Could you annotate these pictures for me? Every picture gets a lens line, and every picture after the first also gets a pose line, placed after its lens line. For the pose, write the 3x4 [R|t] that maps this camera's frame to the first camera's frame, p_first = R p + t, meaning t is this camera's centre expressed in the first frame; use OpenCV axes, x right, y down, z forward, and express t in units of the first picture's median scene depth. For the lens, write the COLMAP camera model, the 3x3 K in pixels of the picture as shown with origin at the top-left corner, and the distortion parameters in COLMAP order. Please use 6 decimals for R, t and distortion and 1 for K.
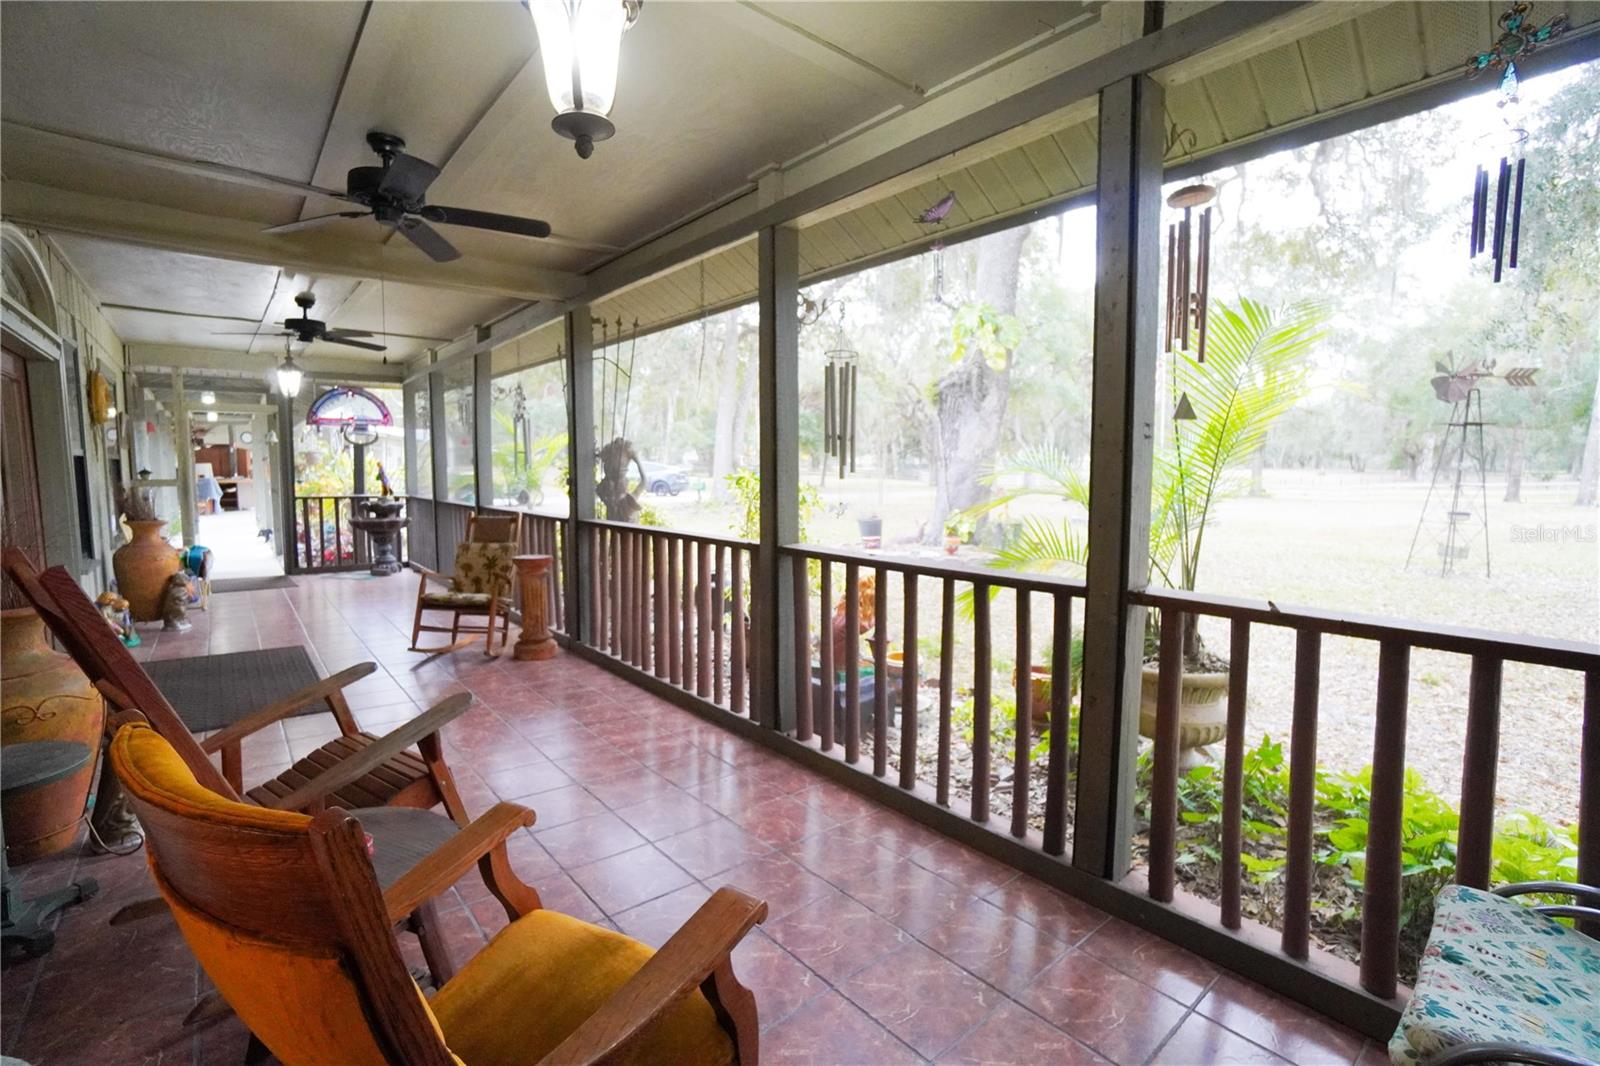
lens RADIAL K [[718.4, 0, 790.1], [0, 718.4, 534.4], [0, 0, 1]] dist [-0.062596, 0.023467]
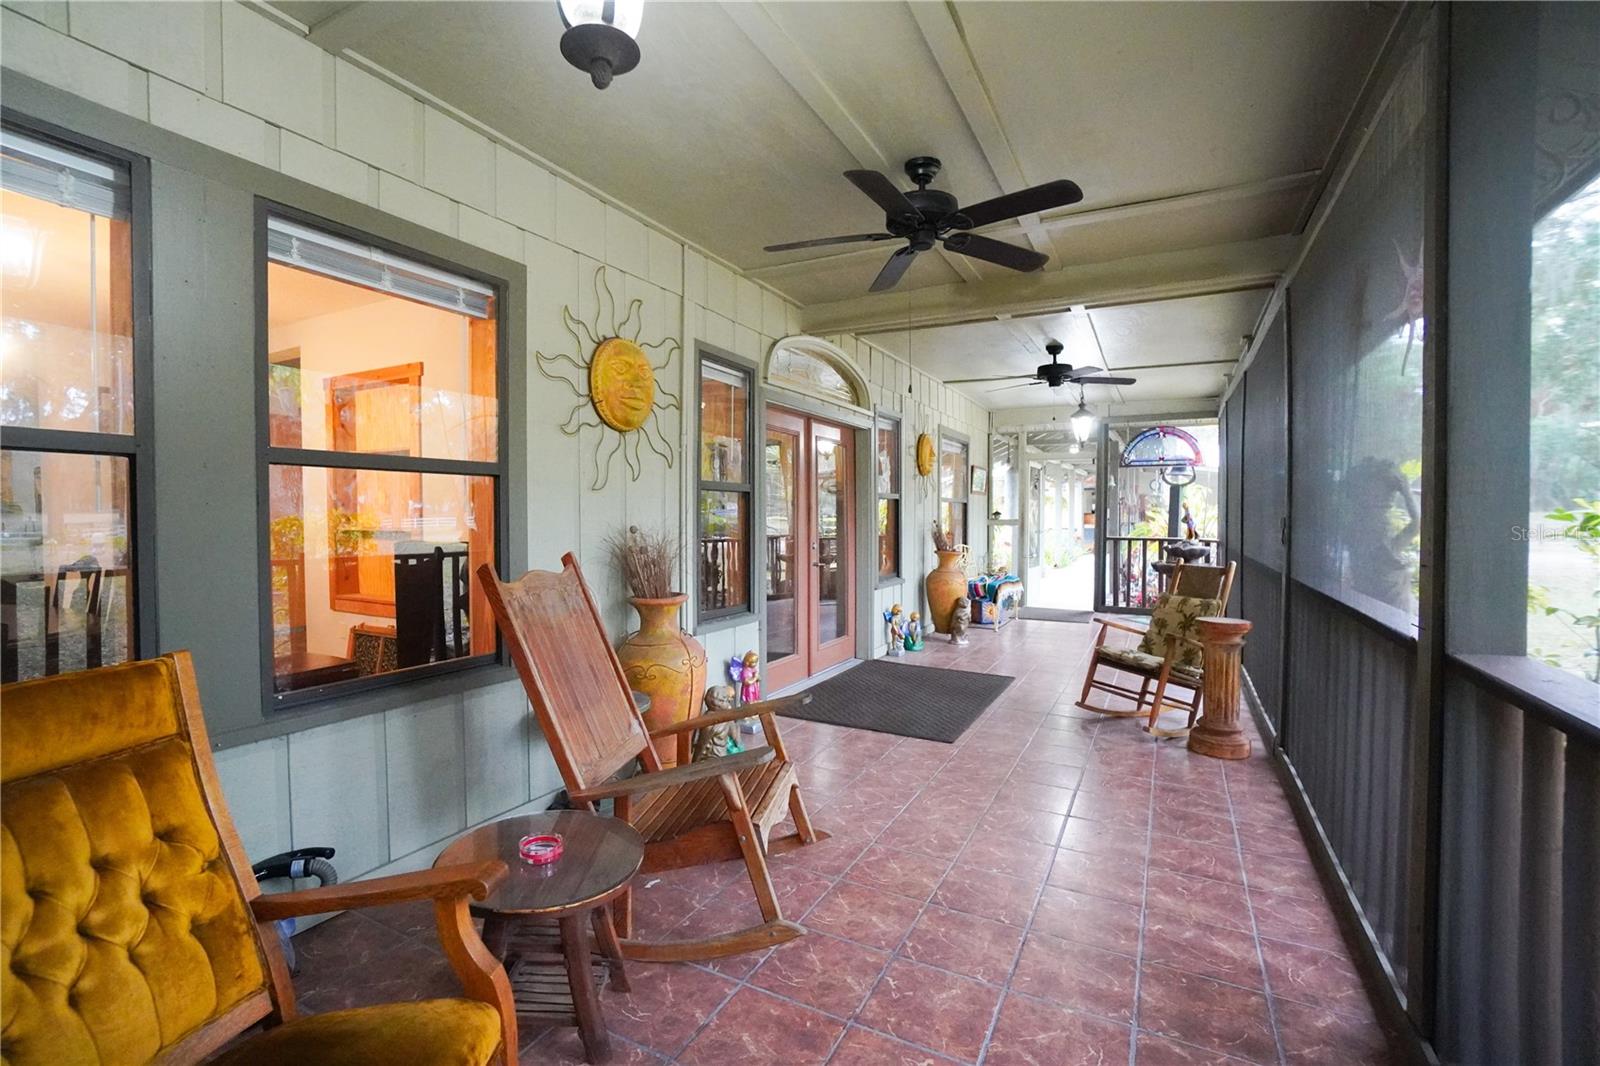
lens RADIAL K [[718.4, 0, 790.1], [0, 718.4, 534.4], [0, 0, 1]] dist [-0.062596, 0.023467]
pose [[0.387166, 0.019969, -0.921794, 0.142489], [-0.079987, 0.996724, -0.012003, -0.013133], [0.918534, 0.078378, 0.387495, 0.260622]]
